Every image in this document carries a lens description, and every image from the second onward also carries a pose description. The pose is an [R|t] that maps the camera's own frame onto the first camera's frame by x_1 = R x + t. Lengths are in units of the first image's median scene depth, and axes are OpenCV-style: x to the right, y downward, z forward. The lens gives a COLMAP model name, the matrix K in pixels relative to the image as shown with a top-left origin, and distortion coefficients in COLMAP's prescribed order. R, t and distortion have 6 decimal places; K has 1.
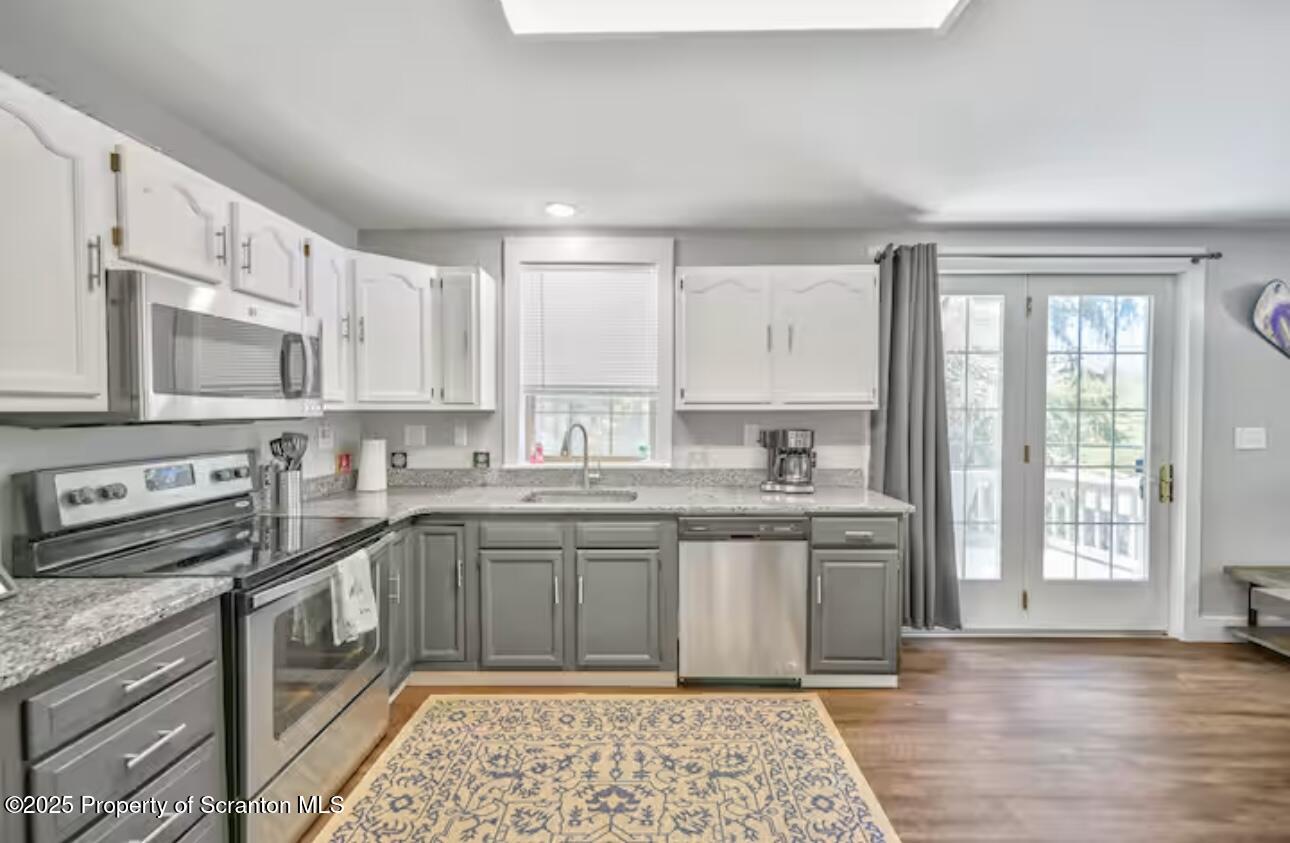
lens RADIAL K [[514.1, 0, 644.1], [0, 514.1, 410.1], [0, 0, 1]] dist [0.002330, 0.000320]
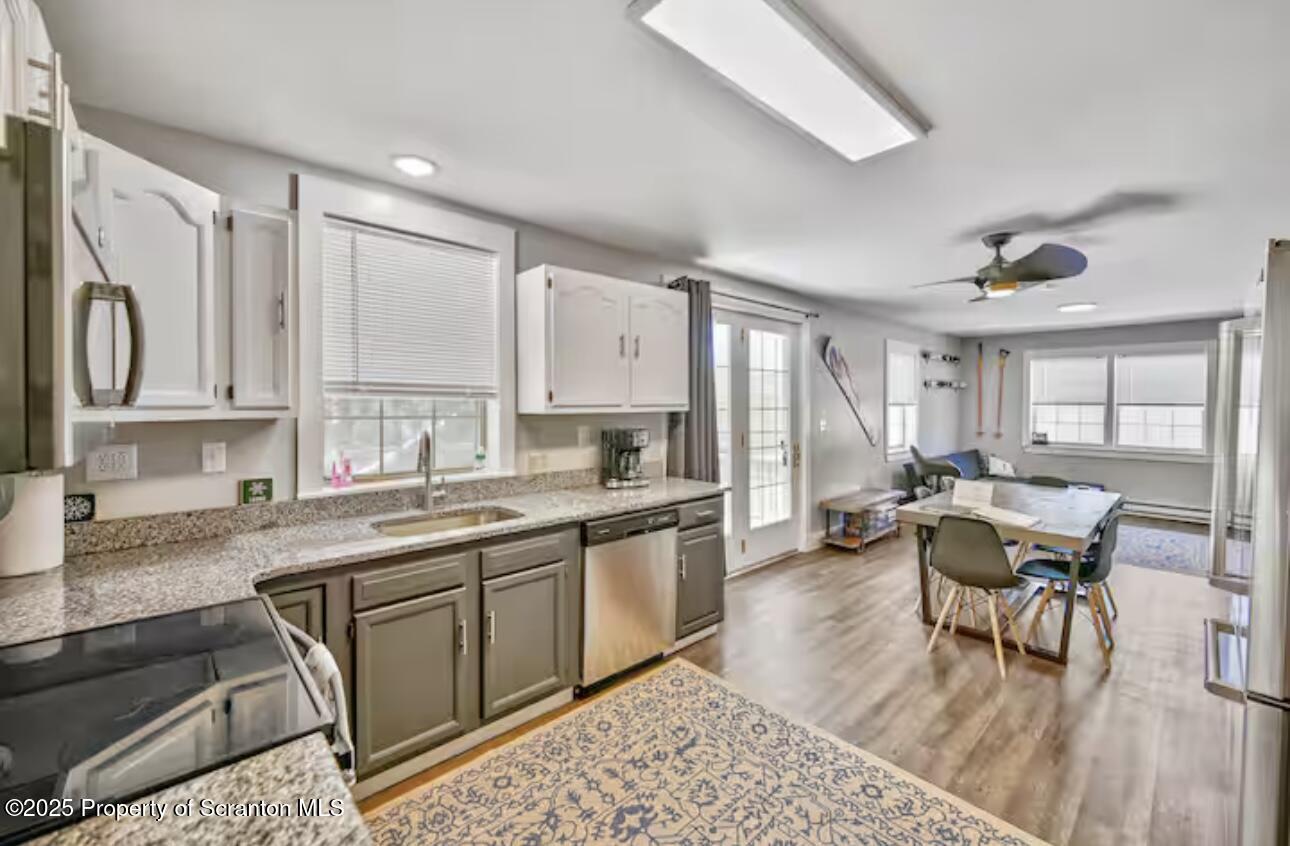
lens RADIAL K [[525.5, 0, 658.5], [0, 525.5, 394.1], [0, 0, 1]] dist [0.012163, 0.001079]
pose [[0.717414, 0.012159, 0.696541, -0.471582], [-0.002716, 0.999889, -0.014658, -0.022957], [-0.696642, 0.008624, 0.717367, 0.152222]]
